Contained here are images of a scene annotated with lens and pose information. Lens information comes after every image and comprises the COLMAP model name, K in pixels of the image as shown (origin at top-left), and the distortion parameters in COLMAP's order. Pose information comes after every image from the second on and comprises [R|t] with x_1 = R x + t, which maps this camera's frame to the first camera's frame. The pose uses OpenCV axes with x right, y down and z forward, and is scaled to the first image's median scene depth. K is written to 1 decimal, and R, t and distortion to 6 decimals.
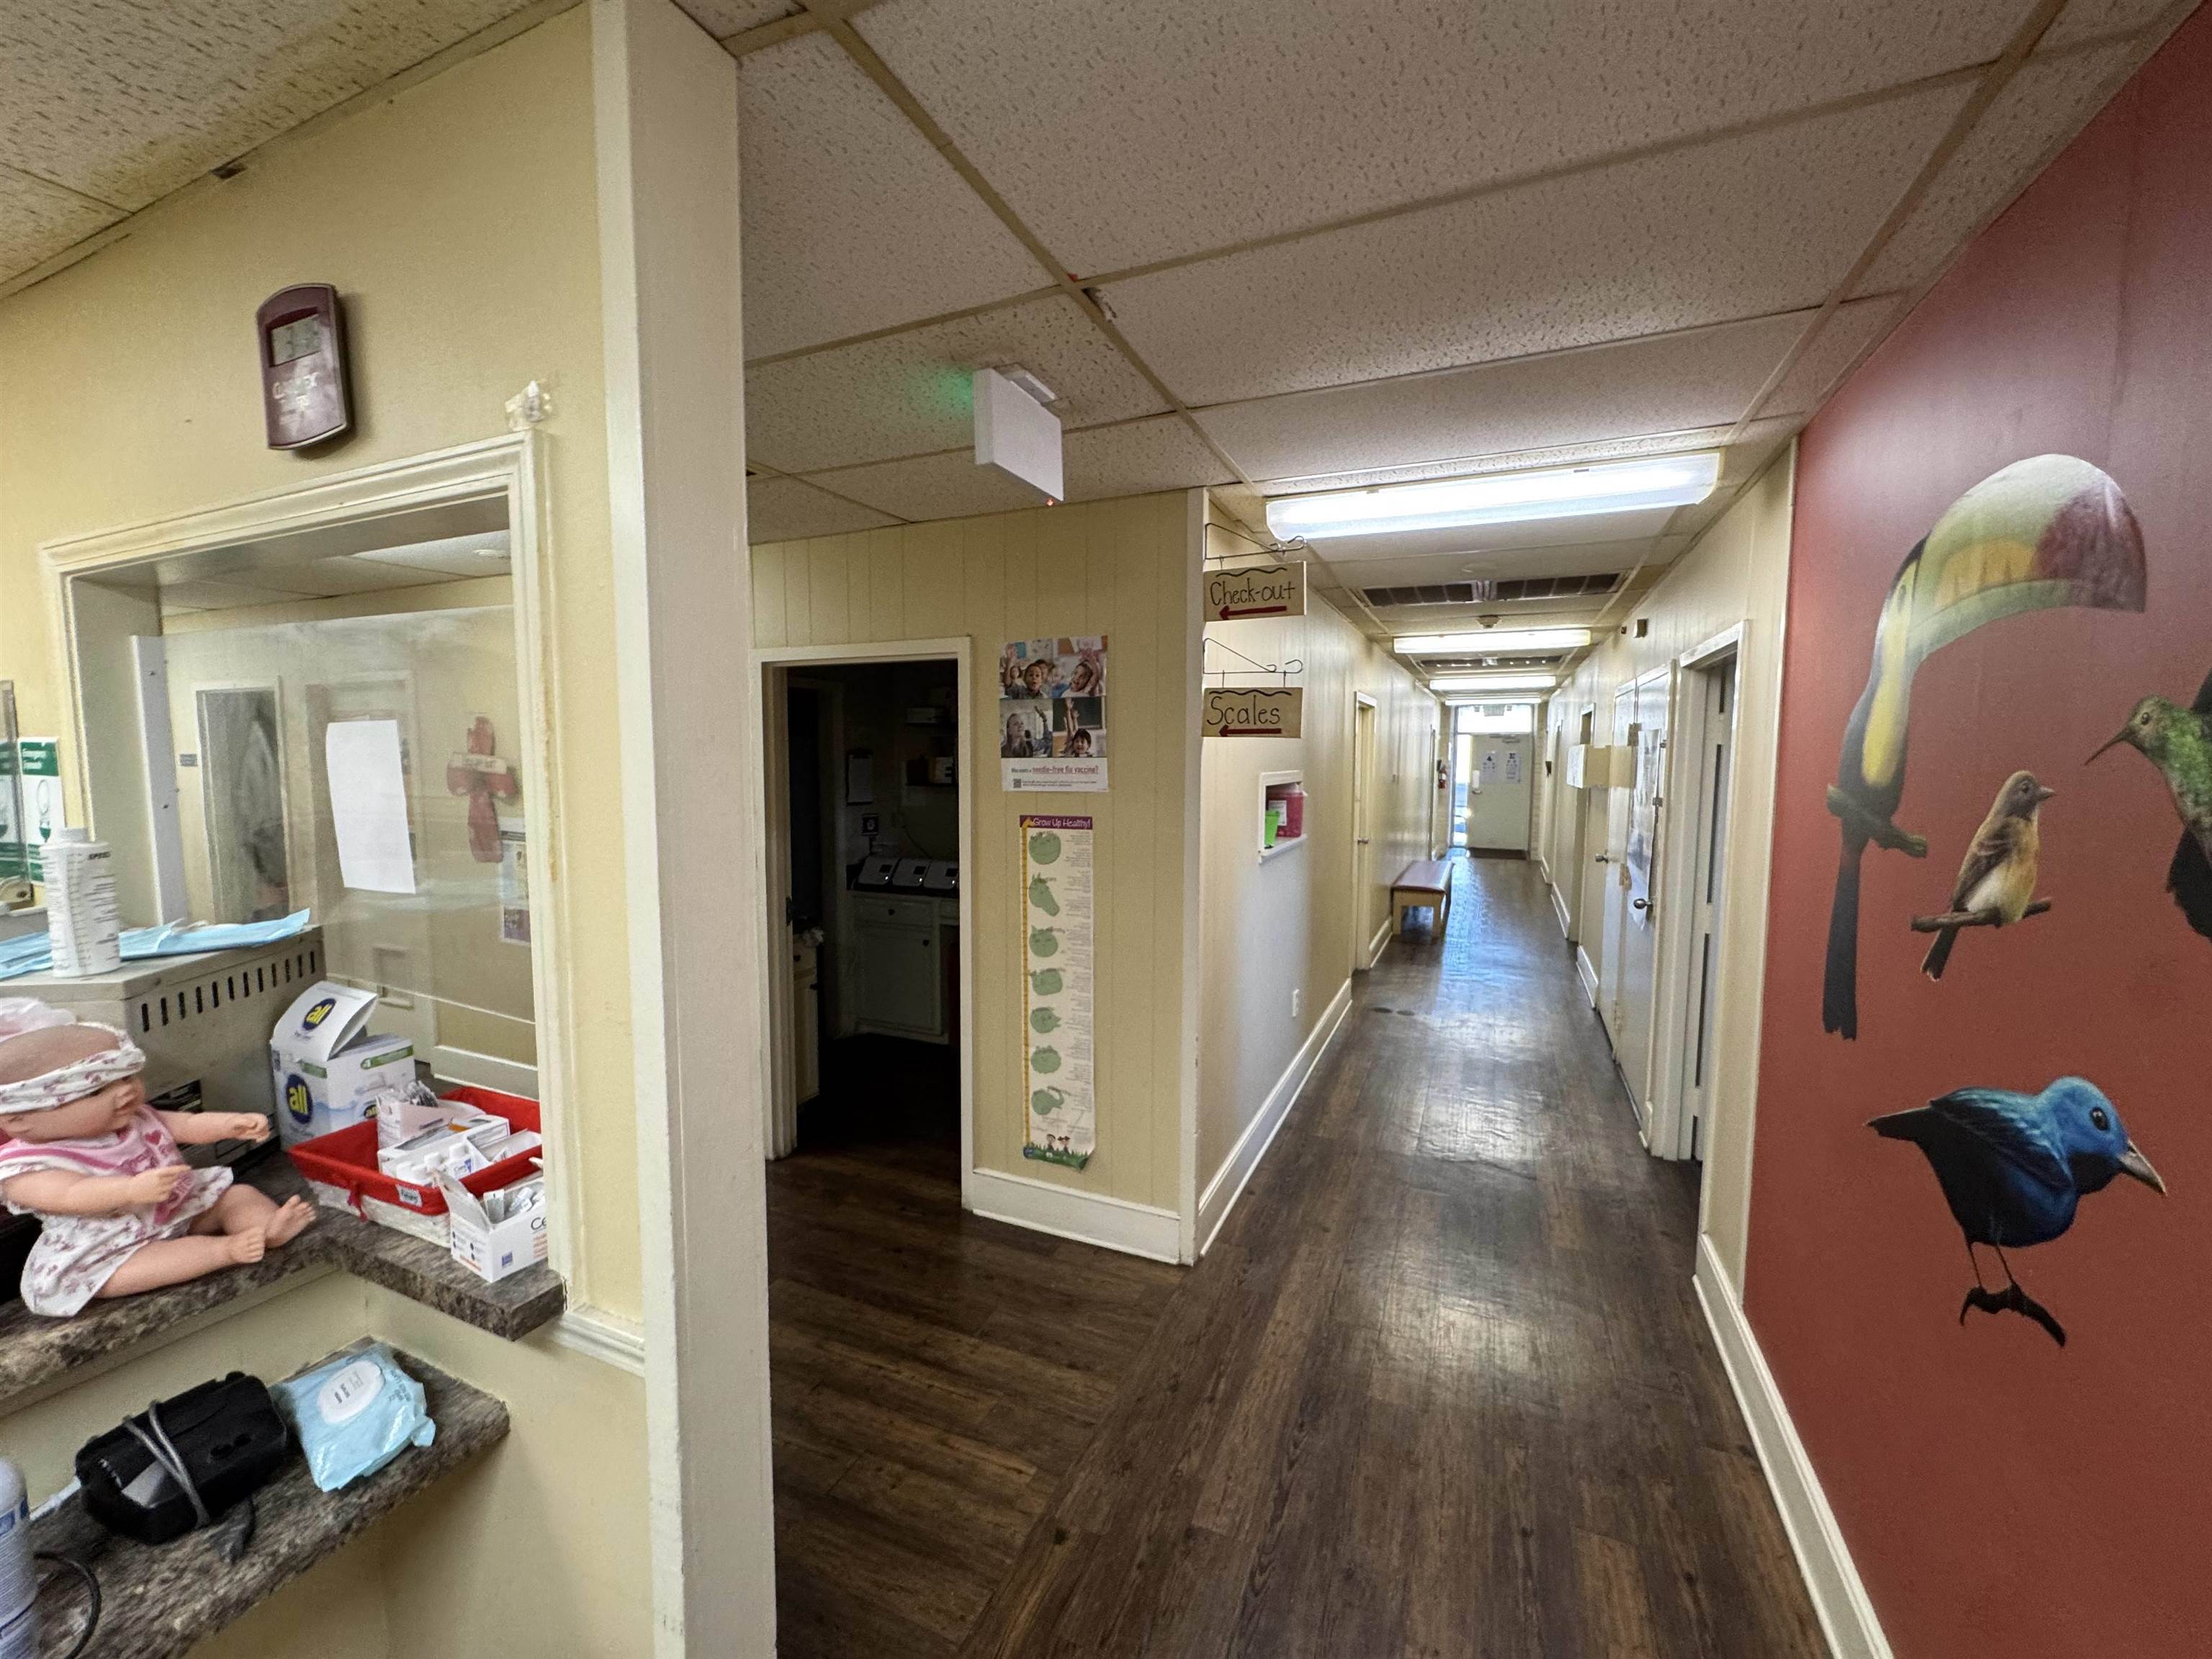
lens RADIAL K [[880.9, 0, 1104.1], [0, 880.9, 829.5], [0, 0, 1]] dist [0.003322, -0.000466]
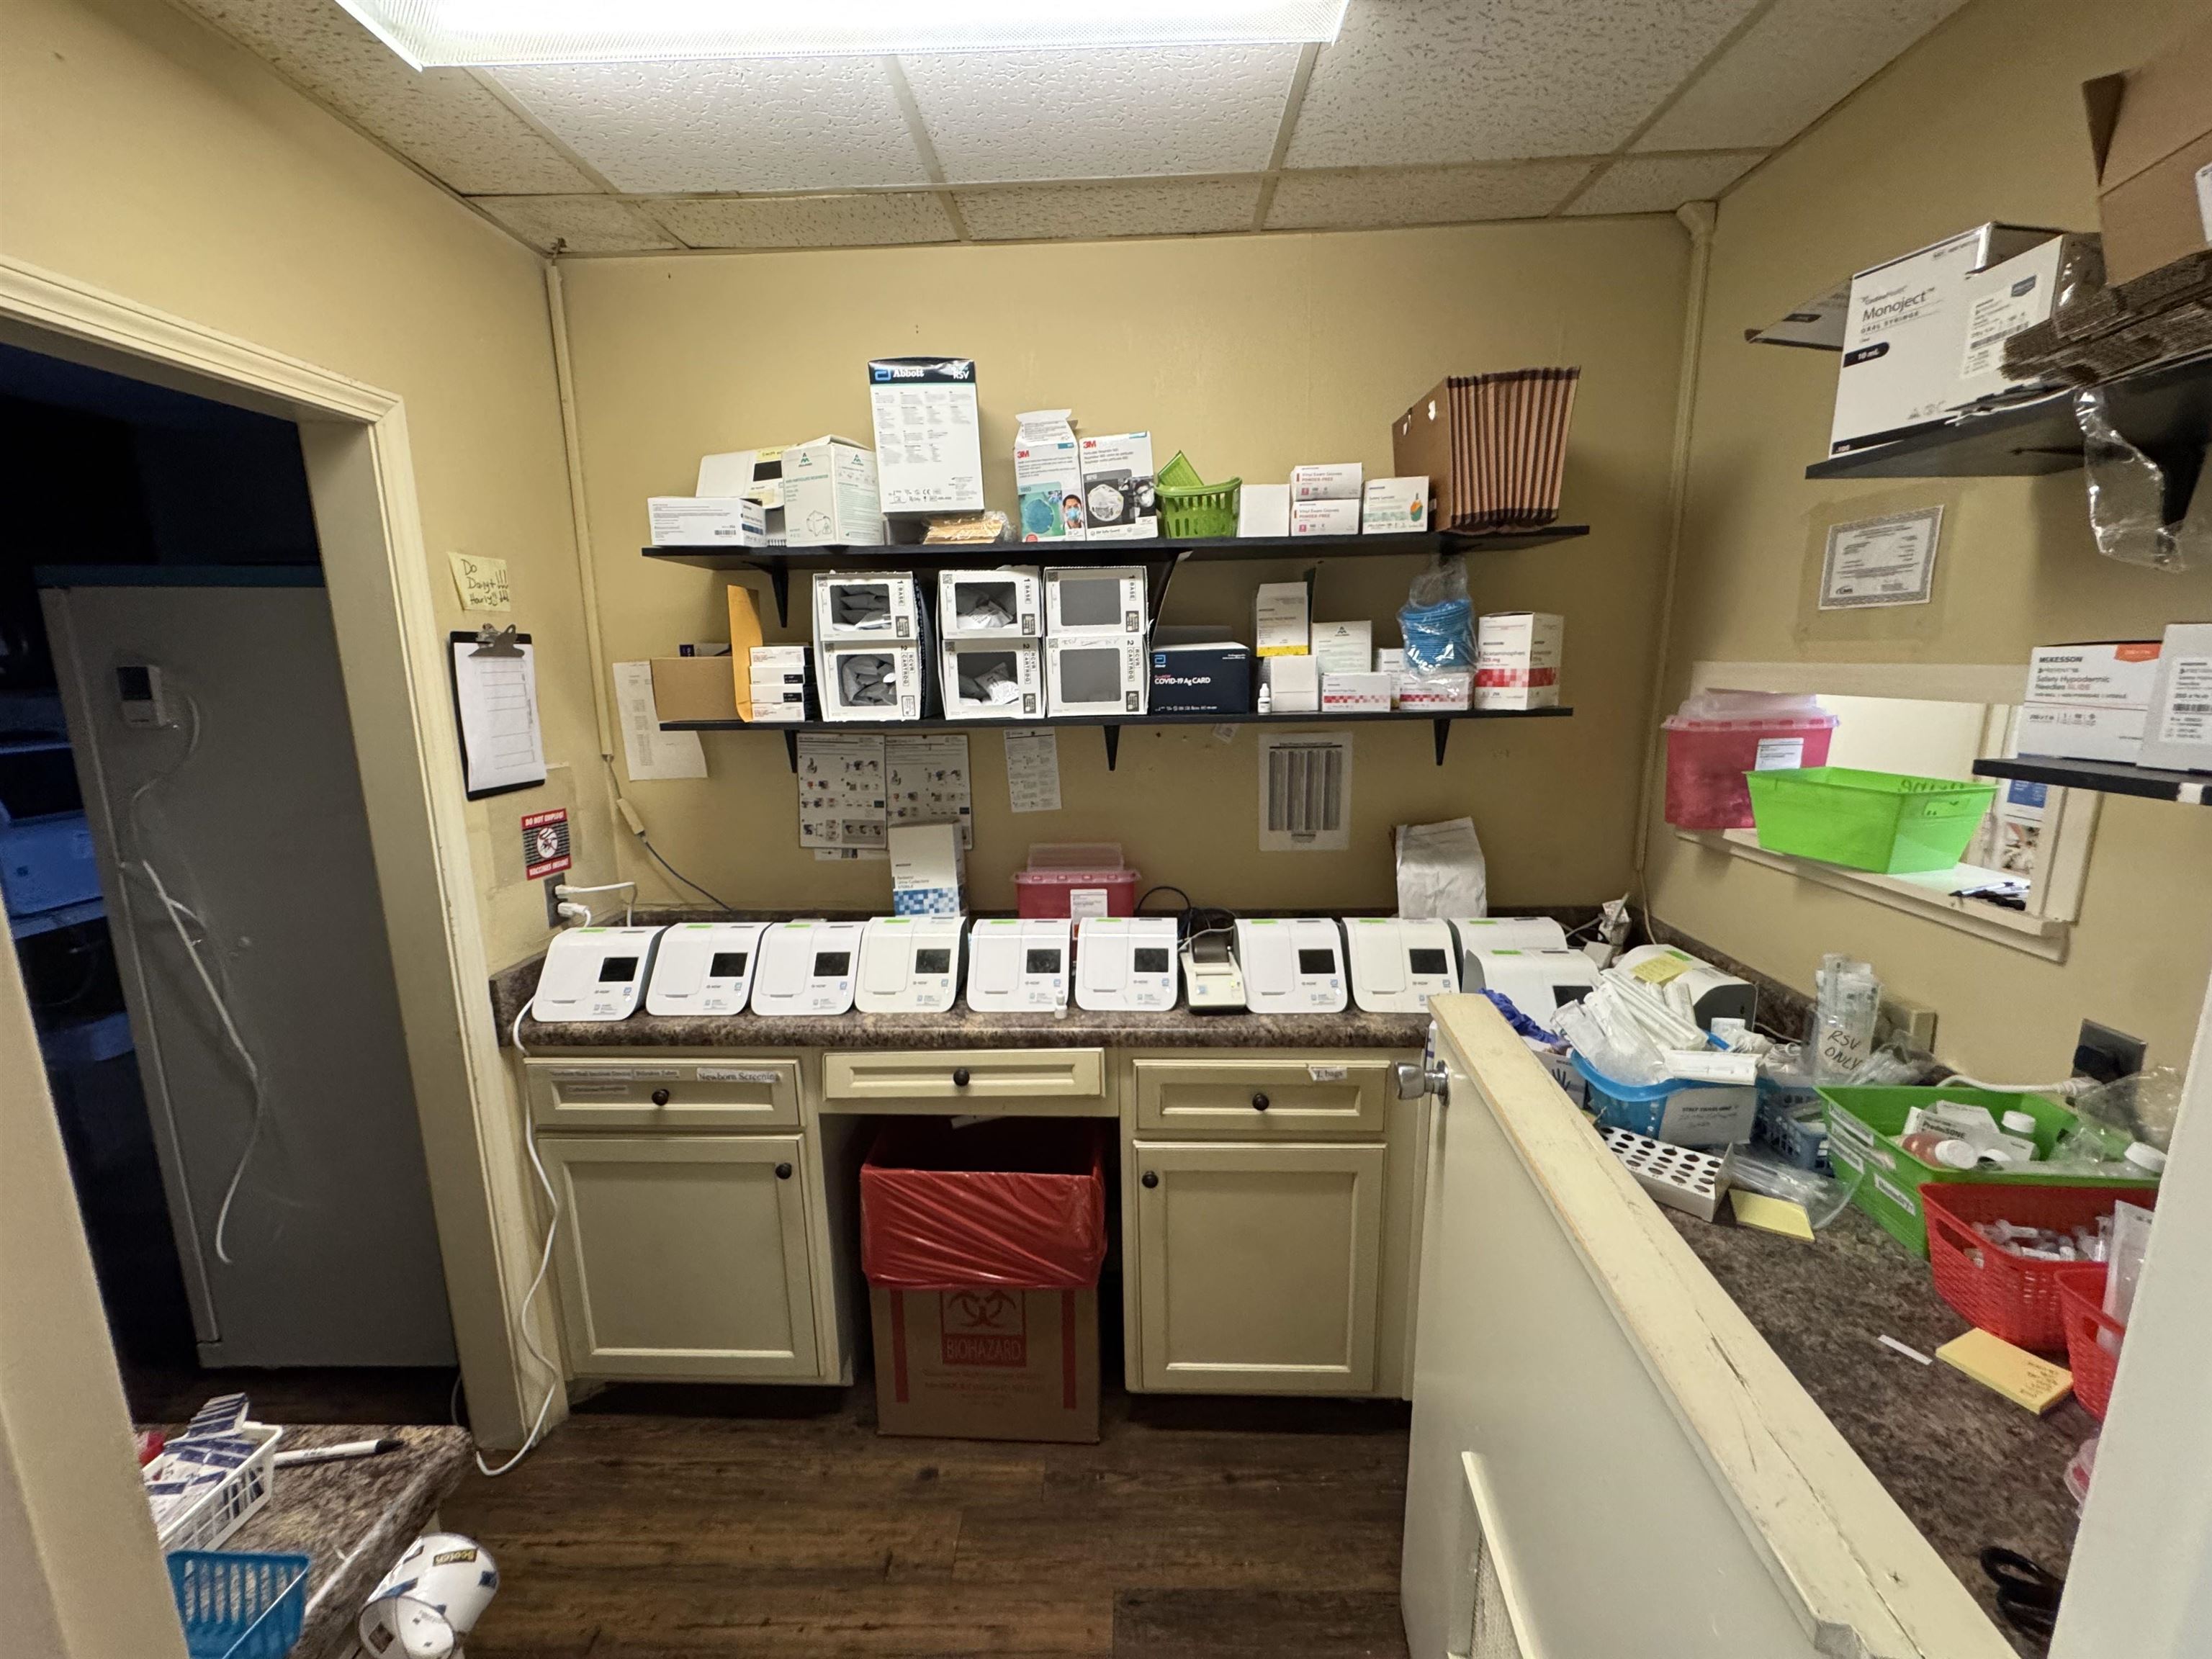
lens RADIAL K [[880.9, 0, 1104.5], [0, 880.9, 823.7], [0, 0, 1]] dist [0.003322, -0.000466]
pose [[0.925780, -0.084413, 0.368519, -0.192200], [0.047035, 0.992898, 0.109273, -0.042074], [-0.375126, -0.083829, 0.923176, 0.606138]]
